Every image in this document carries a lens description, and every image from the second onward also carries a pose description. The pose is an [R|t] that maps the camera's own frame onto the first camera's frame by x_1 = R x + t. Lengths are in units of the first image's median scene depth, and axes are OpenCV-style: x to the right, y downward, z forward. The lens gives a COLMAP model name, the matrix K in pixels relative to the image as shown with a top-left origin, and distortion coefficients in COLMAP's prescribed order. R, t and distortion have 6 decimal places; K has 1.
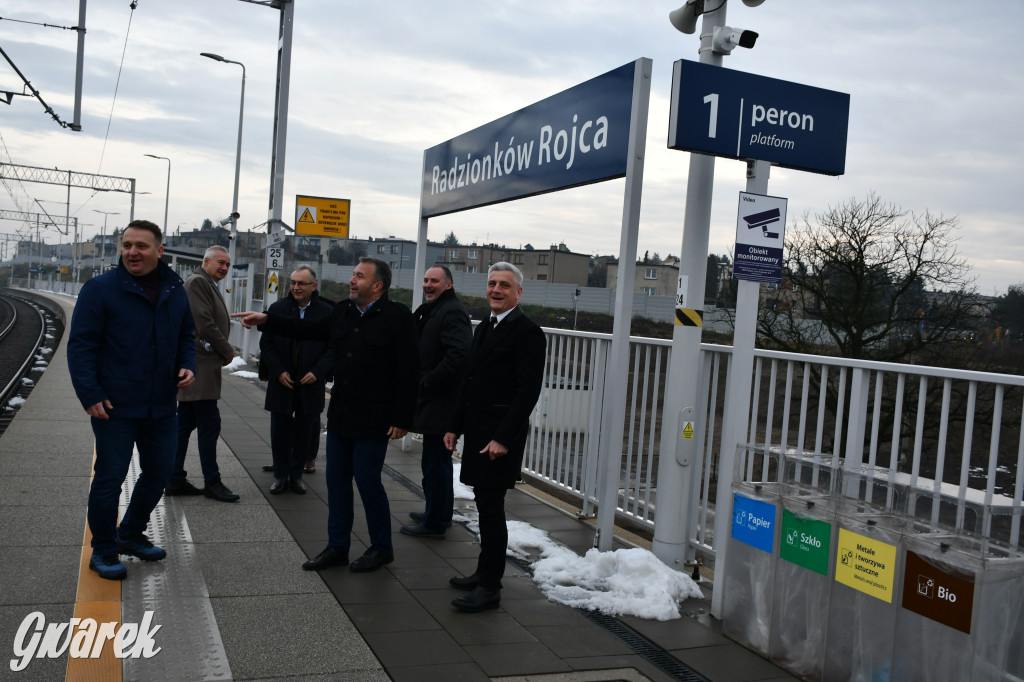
lens RADIAL K [[913.4, 0, 512.0], [0, 913.4, 341.0], [0, 0, 1]] dist [-0.015687, -0.003768]
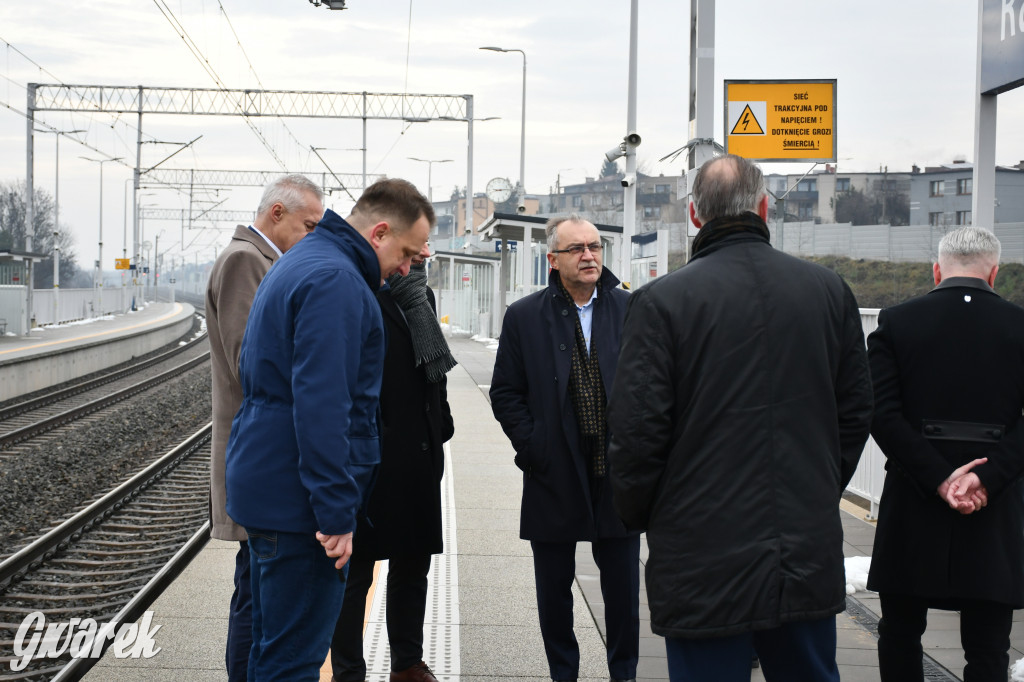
lens RADIAL K [[1762.5, 0, 466.6], [0, 1762.5, 341.4], [0, 0, 1]] dist [-0.016047, -0.058082]
pose [[0.916953, -0.045674, -0.396371, 0.006646], [0.038403, 0.998917, -0.026266, -0.002178], [0.397142, 0.008863, 0.917714, 0.142597]]
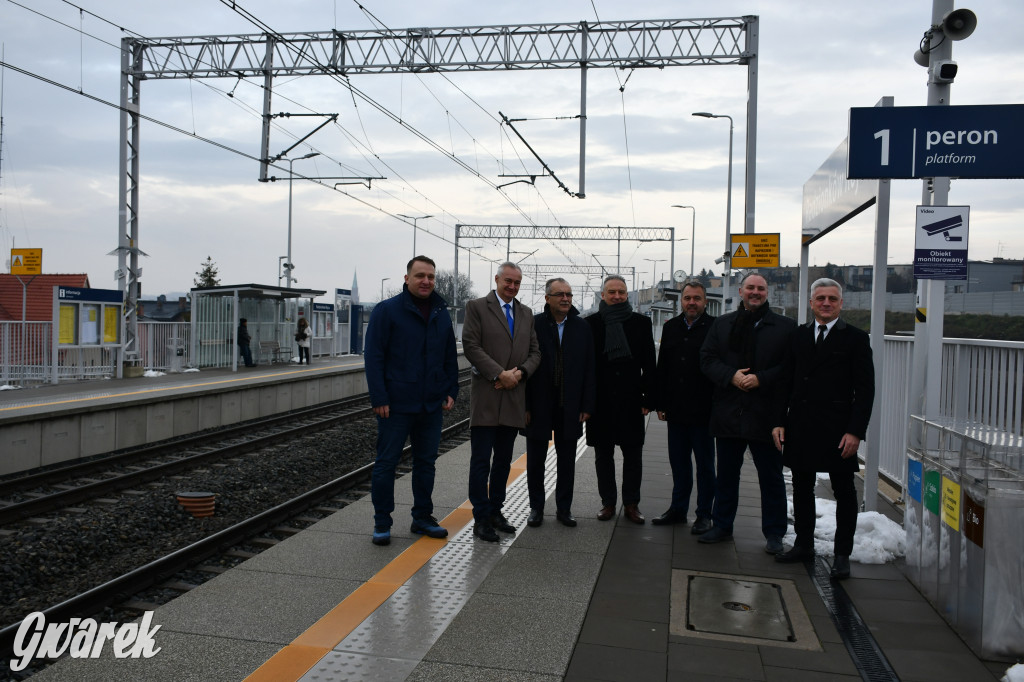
lens RADIAL K [[913.4, 0, 512.0], [0, 913.4, 341.0], [0, 0, 1]] dist [-0.015687, -0.003768]
pose [[0.829101, -0.039719, -0.557686, 0.292089], [0.018049, 0.998855, -0.044306, 0.034976], [0.558808, 0.026668, 0.828868, -0.173031]]
